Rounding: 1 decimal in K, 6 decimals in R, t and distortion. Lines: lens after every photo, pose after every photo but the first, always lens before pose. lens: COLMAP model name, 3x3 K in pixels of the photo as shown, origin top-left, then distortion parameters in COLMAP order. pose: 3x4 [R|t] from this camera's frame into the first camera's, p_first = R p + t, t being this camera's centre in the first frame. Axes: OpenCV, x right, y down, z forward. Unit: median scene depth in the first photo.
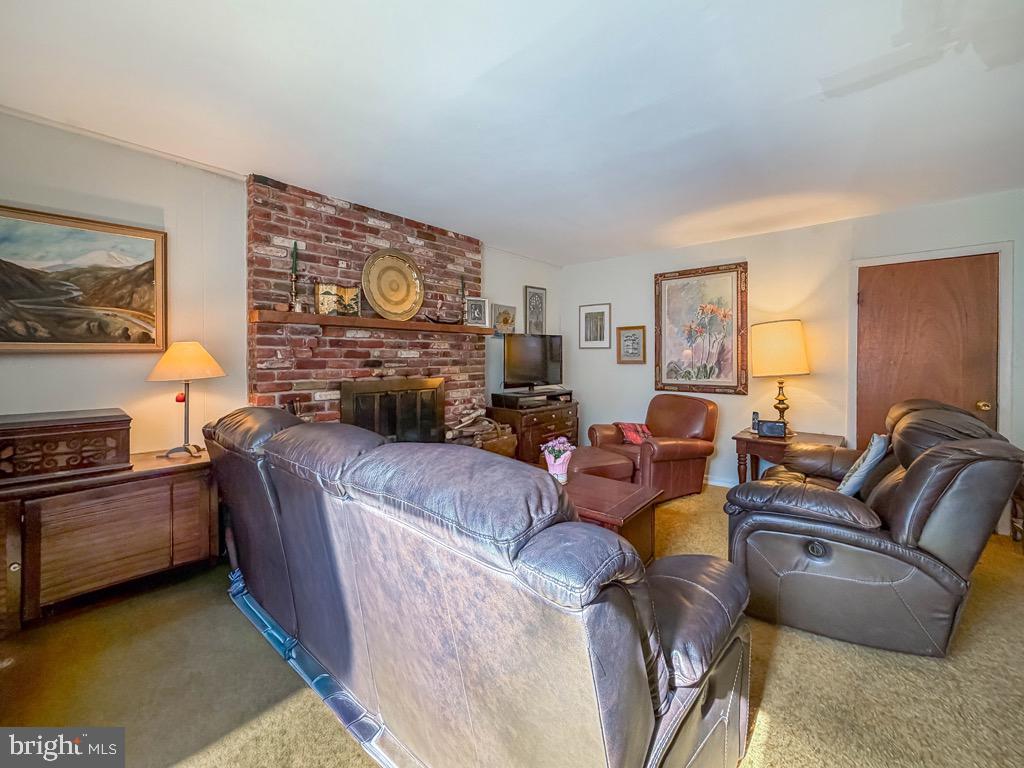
lens RADIAL K [[405.2, 0, 543.1], [0, 405.2, 355.0], [0, 0, 1]] dist [-0.000526, -0.000855]
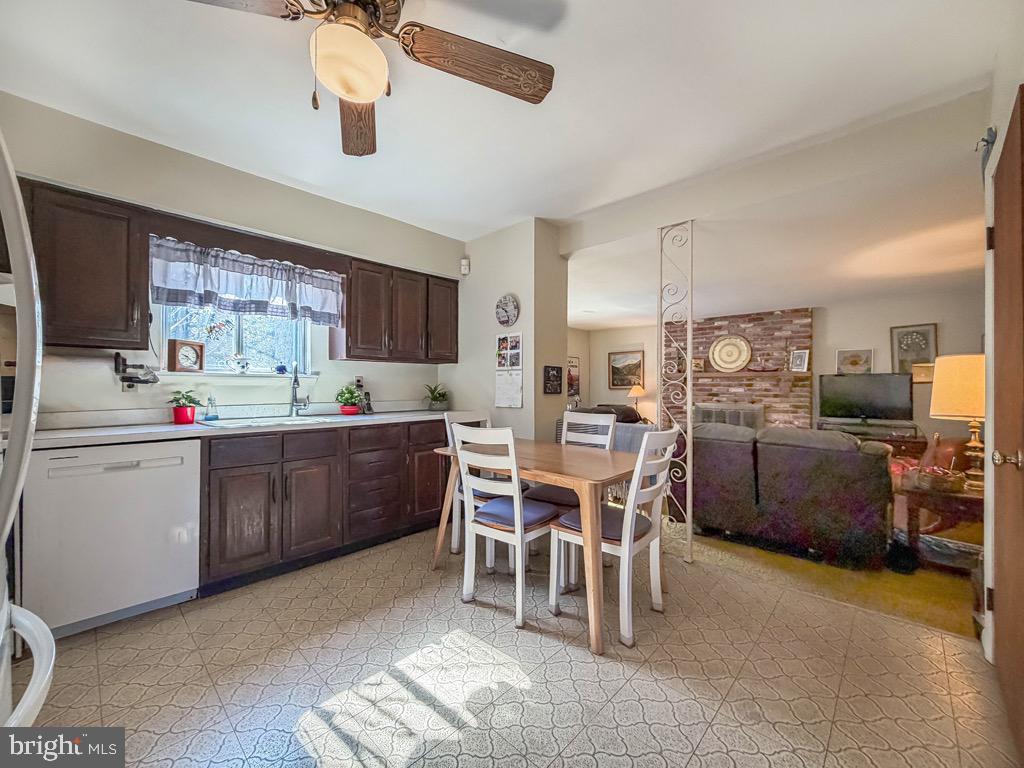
lens RADIAL K [[405.2, 0, 506.2], [0, 405.2, 383.0], [0, 0, 1]] dist [-0.000526, -0.000855]
pose [[-0.010396, -0.011444, -0.999880, 1.586179], [-0.006755, 0.999912, -0.011374, -0.006079], [0.999923, 0.006636, -0.010473, -0.017334]]
